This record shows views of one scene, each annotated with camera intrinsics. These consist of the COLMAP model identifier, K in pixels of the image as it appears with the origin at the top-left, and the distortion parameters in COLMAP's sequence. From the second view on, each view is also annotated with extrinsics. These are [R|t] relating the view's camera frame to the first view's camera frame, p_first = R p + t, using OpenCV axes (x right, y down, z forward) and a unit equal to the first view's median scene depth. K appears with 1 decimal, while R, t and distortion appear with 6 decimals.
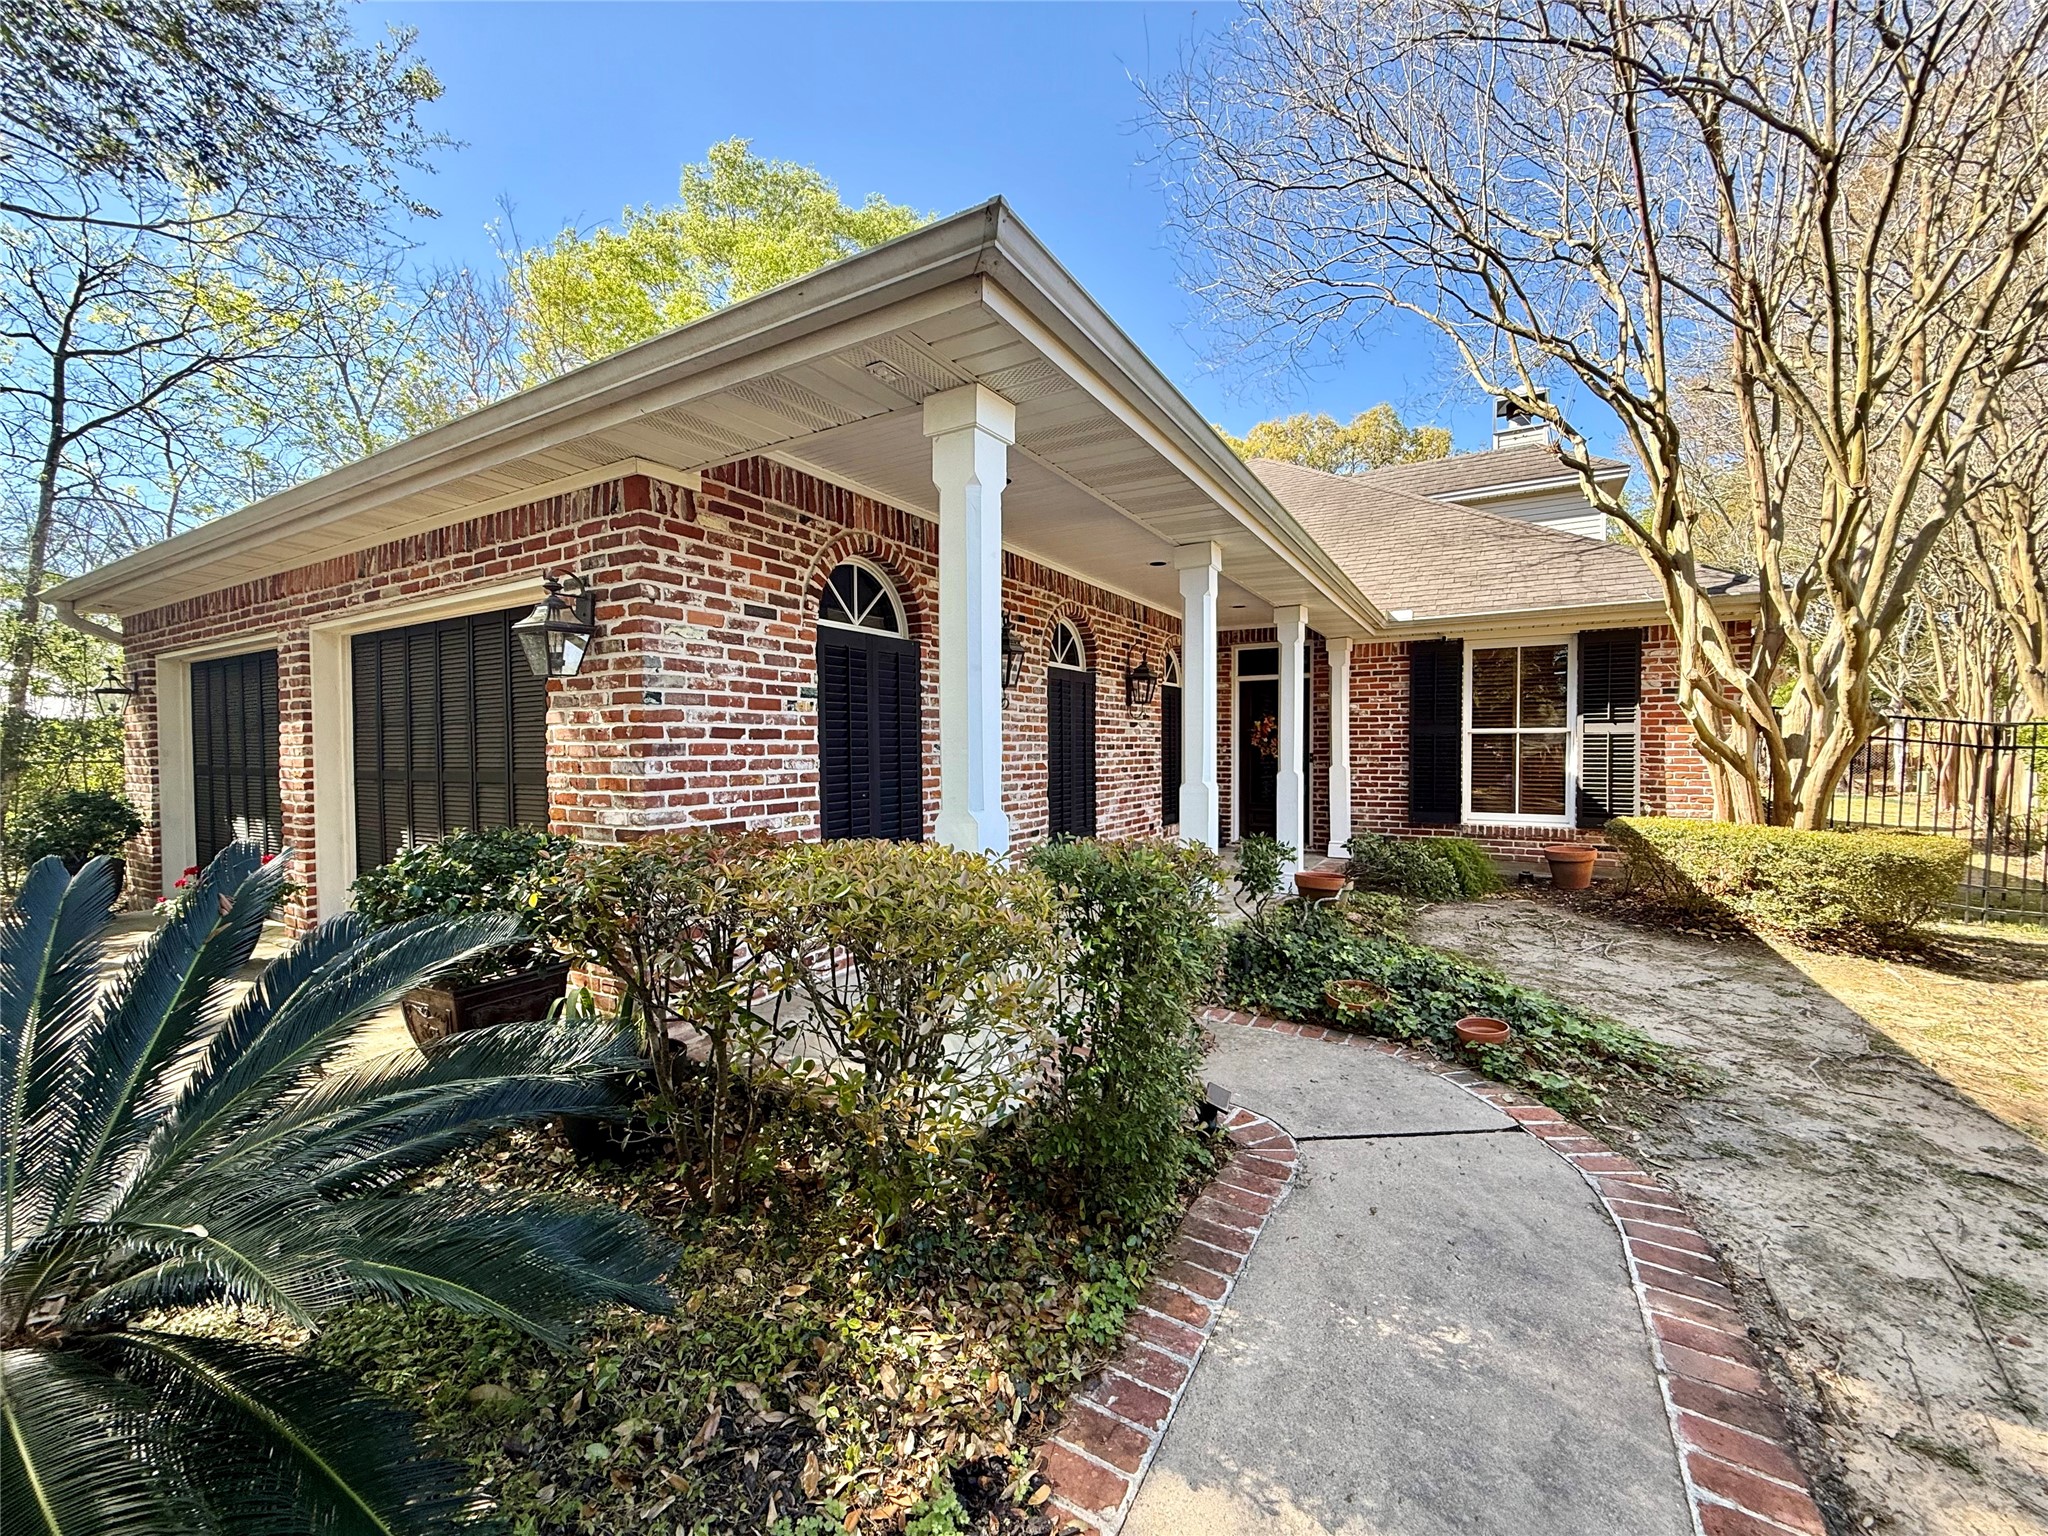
lens RADIAL K [[812.7, 0, 1023.6], [0, 812.7, 766.4], [0, 0, 1]] dist [-0.000068, -0.000545]
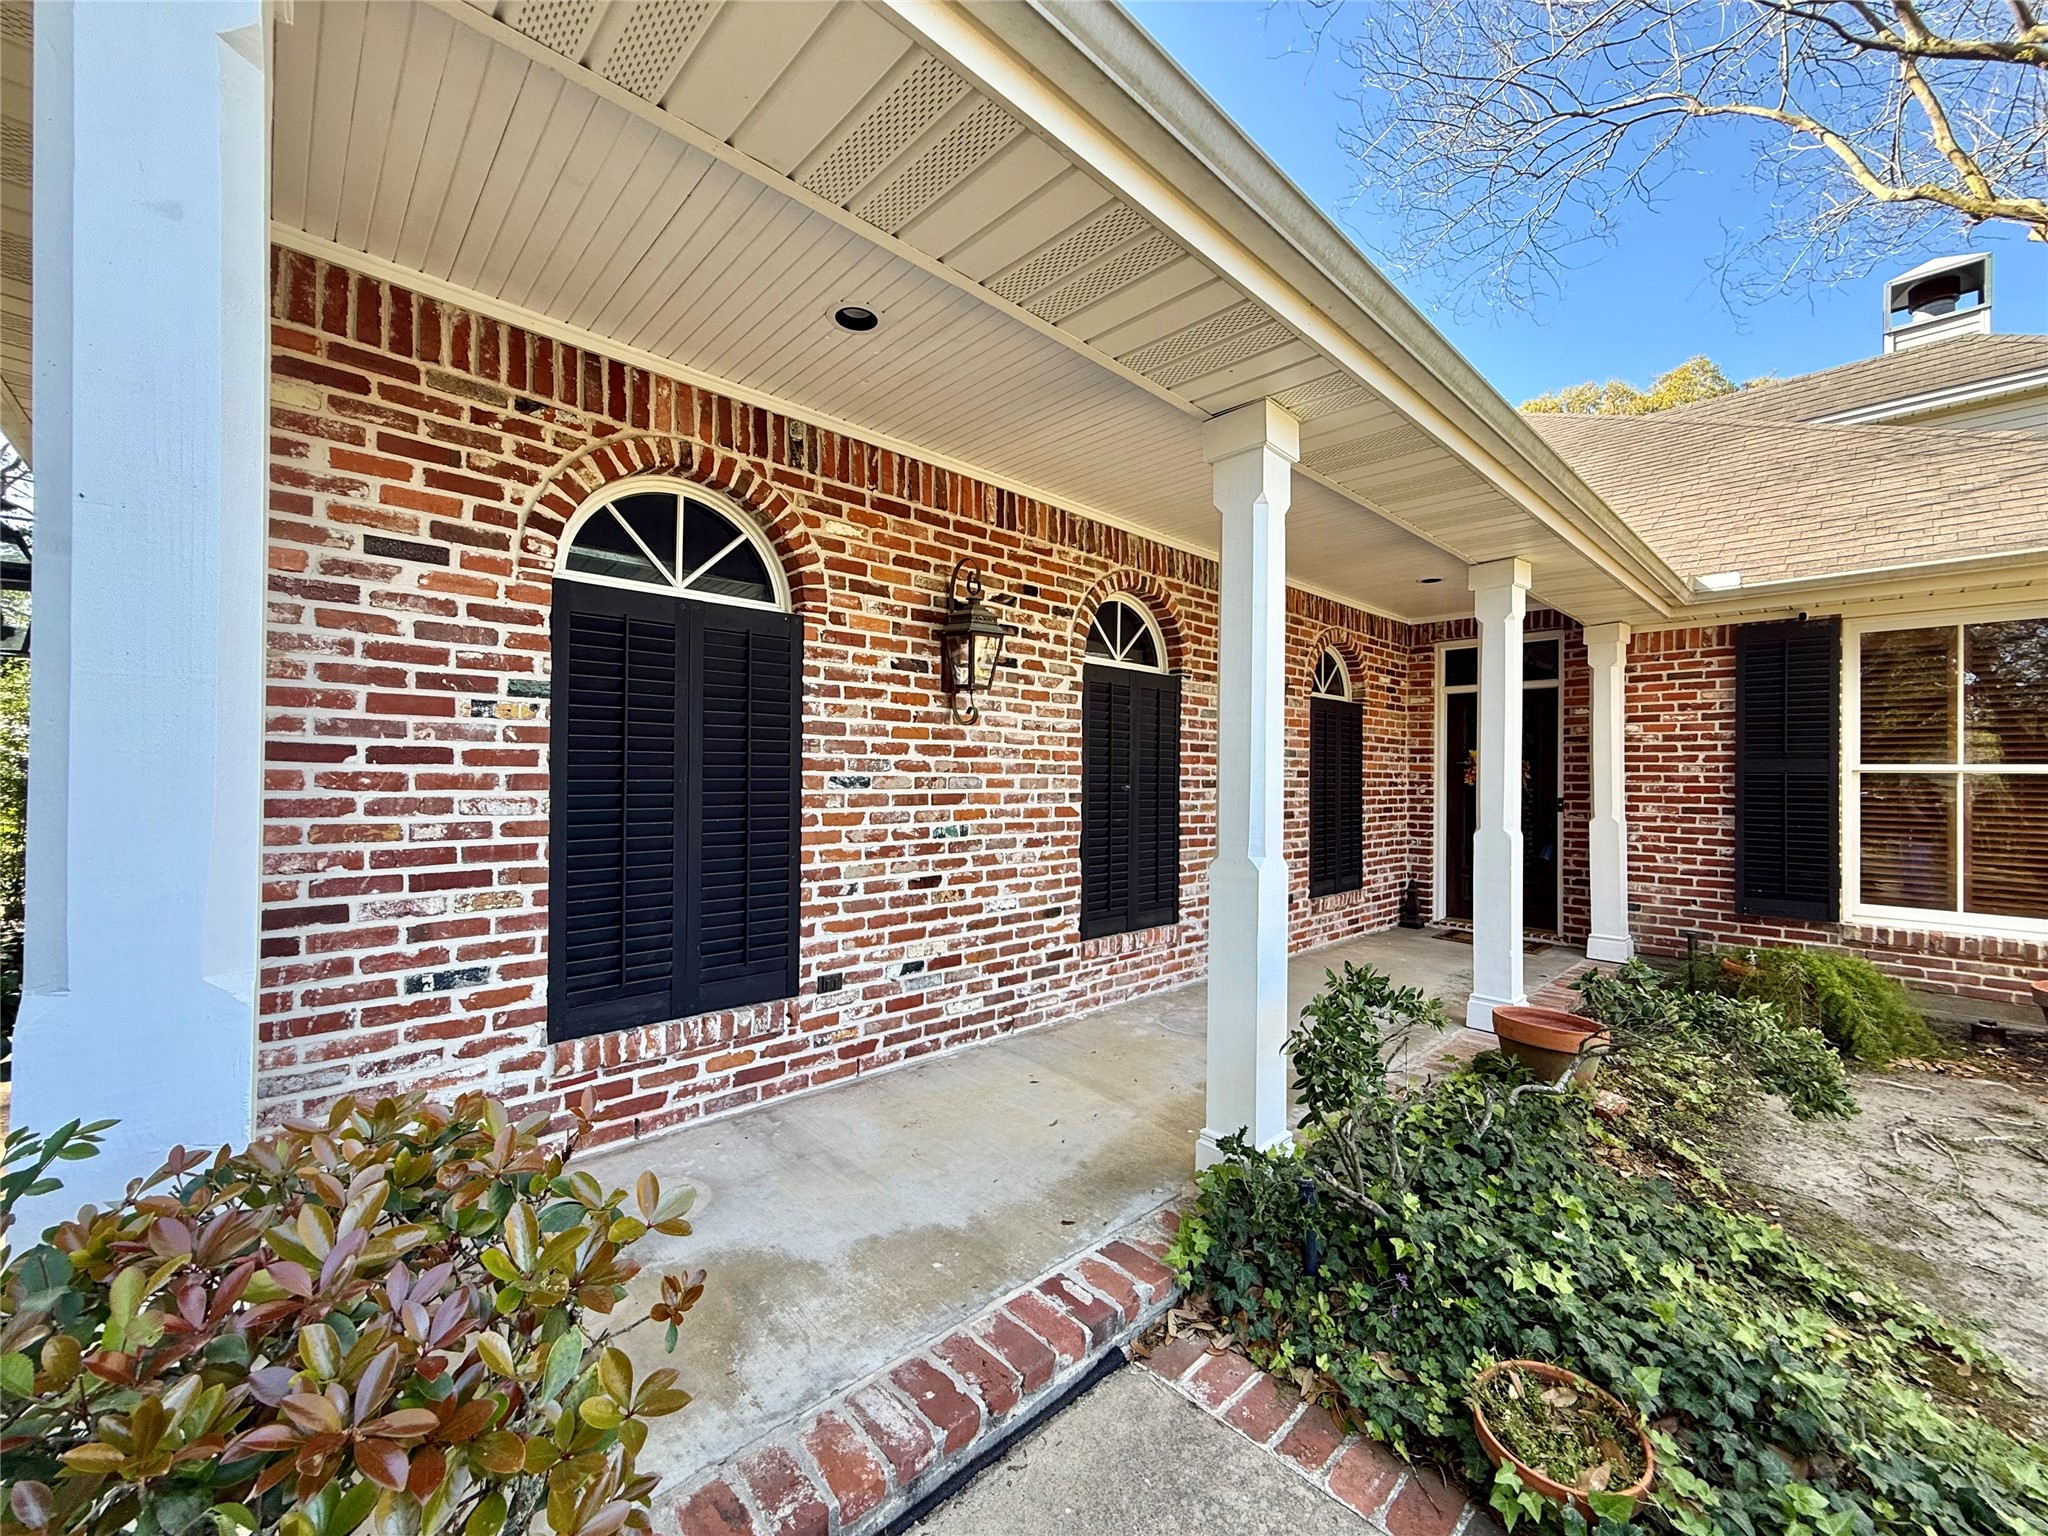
lens RADIAL K [[812.7, 0, 1022.8], [0, 812.7, 766.6], [0, 0, 1]] dist [-0.000068, -0.000545]
pose [[0.960183, 0.012323, -0.279101, 0.225647], [-0.022870, 0.999141, -0.034564, -0.017326], [0.278436, 0.039571, 0.959639, 0.454773]]
